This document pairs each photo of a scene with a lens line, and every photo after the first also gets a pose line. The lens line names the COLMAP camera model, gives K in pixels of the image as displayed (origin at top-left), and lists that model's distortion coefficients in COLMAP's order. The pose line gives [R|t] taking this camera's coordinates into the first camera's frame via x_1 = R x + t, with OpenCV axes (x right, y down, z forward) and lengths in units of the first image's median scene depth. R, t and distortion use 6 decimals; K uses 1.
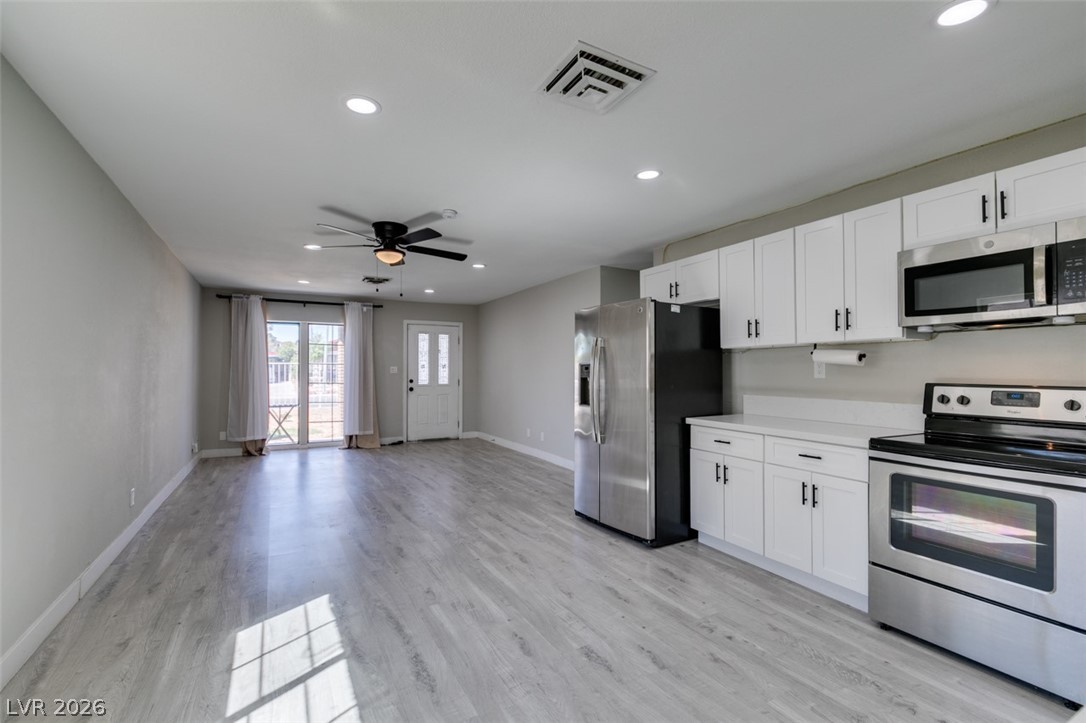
lens RADIAL K [[489.0, 0, 542.9], [0, 489.0, 368.2], [0, 0, 1]] dist [0.011011, -0.001748]
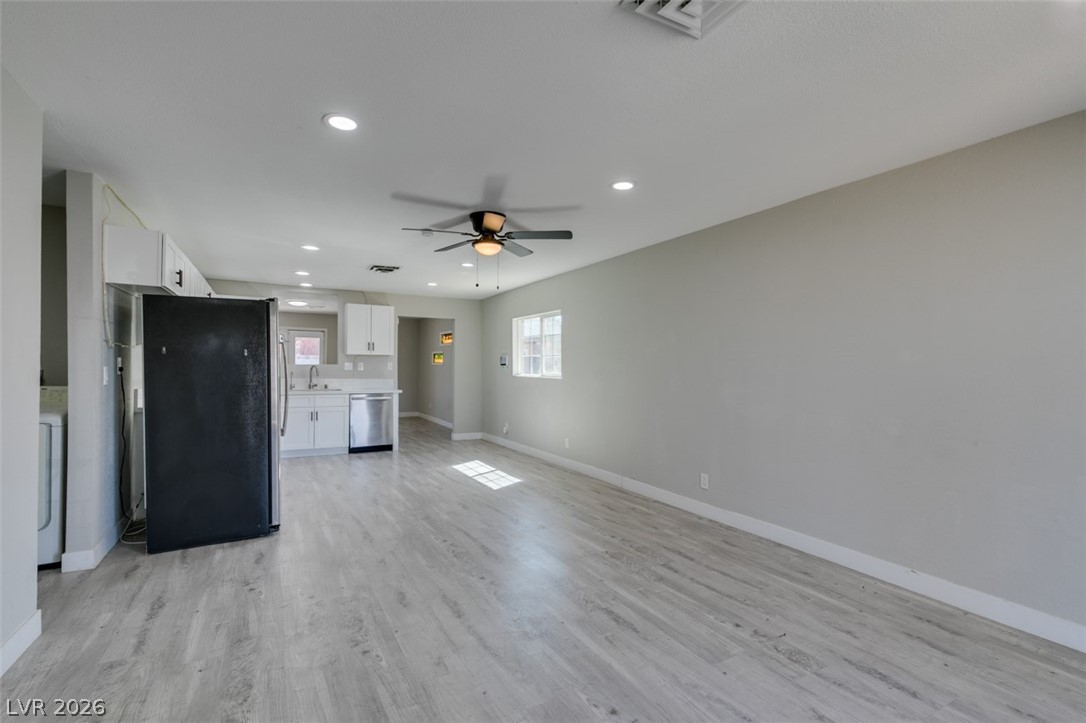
lens RADIAL K [[489.0, 0, 548.6], [0, 489.0, 375.7], [0, 0, 1]] dist [0.011011, -0.001748]
pose [[-0.999884, -0.009381, -0.011987, -0.365424], [-0.009561, 0.999842, 0.015016, 0.002991], [0.011844, 0.015129, -0.999815, 1.694546]]
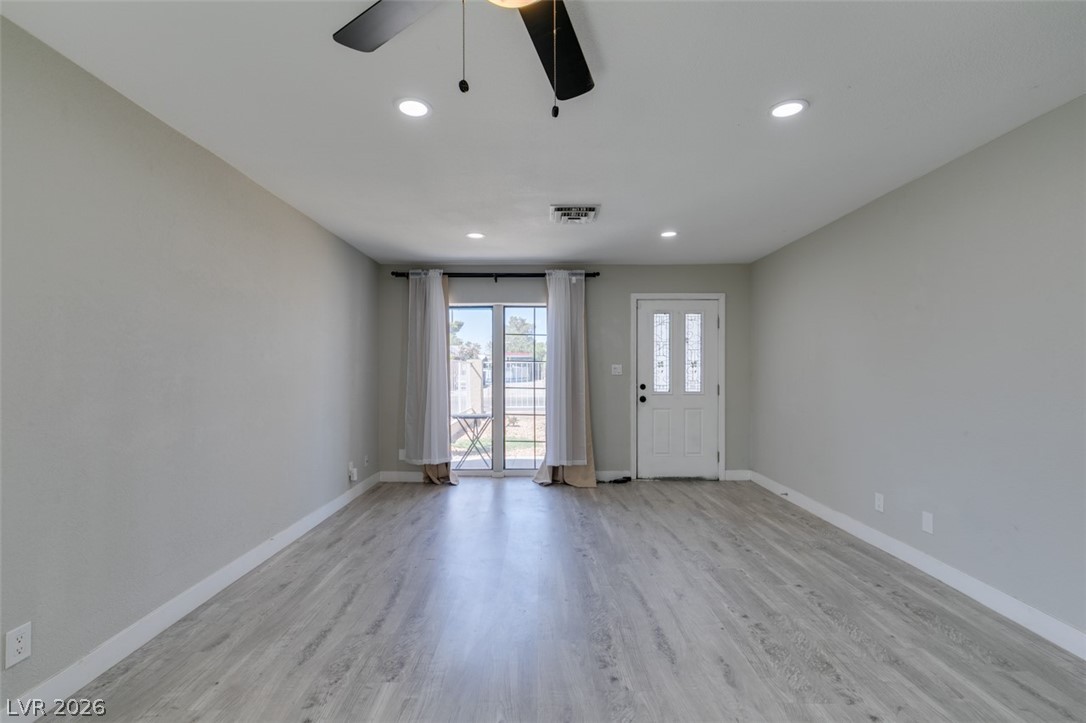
lens RADIAL K [[489.0, 0, 543.5], [0, 489.0, 364.9], [0, 0, 1]] dist [0.011011, -0.001748]
pose [[0.881349, -0.005081, -0.472439, -0.139229], [0.002422, 0.999978, -0.006236, 0.001704], [0.472460, 0.004352, 0.881341, 0.653263]]
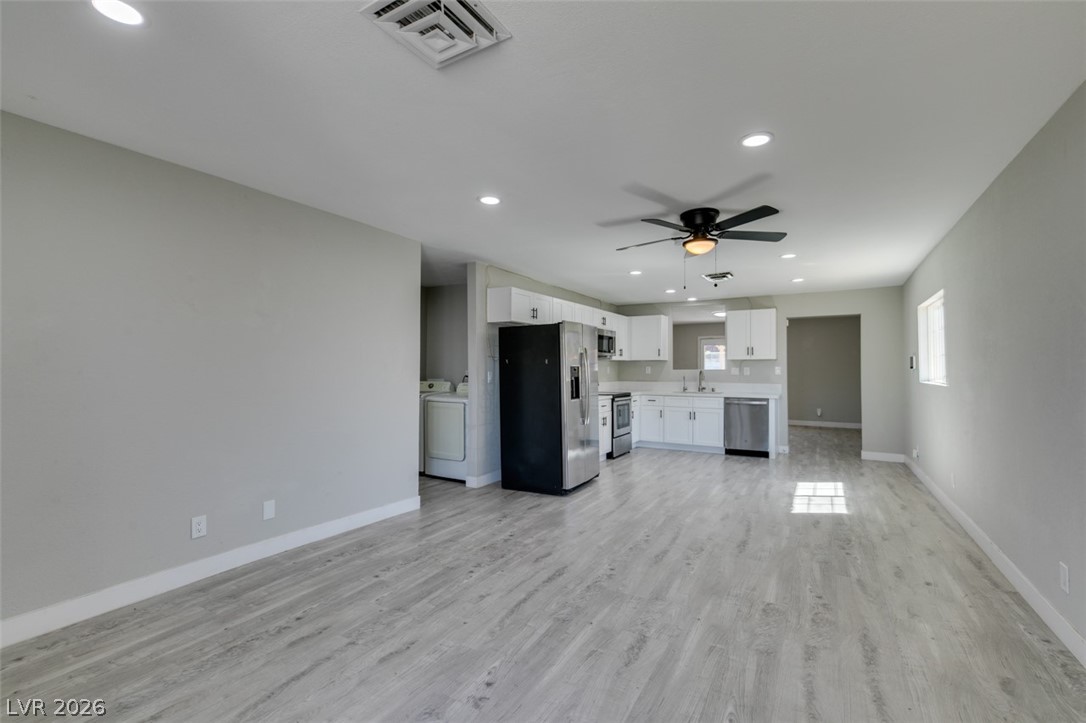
lens RADIAL K [[489.0, 0, 550.2], [0, 489.0, 360.9], [0, 0, 1]] dist [0.011011, -0.001748]
pose [[-0.531788, 0.017784, 0.846691, -0.813709], [-0.002149, 0.999748, -0.022349, 0.007135], [-0.846875, -0.013705, -0.531615, 1.492991]]
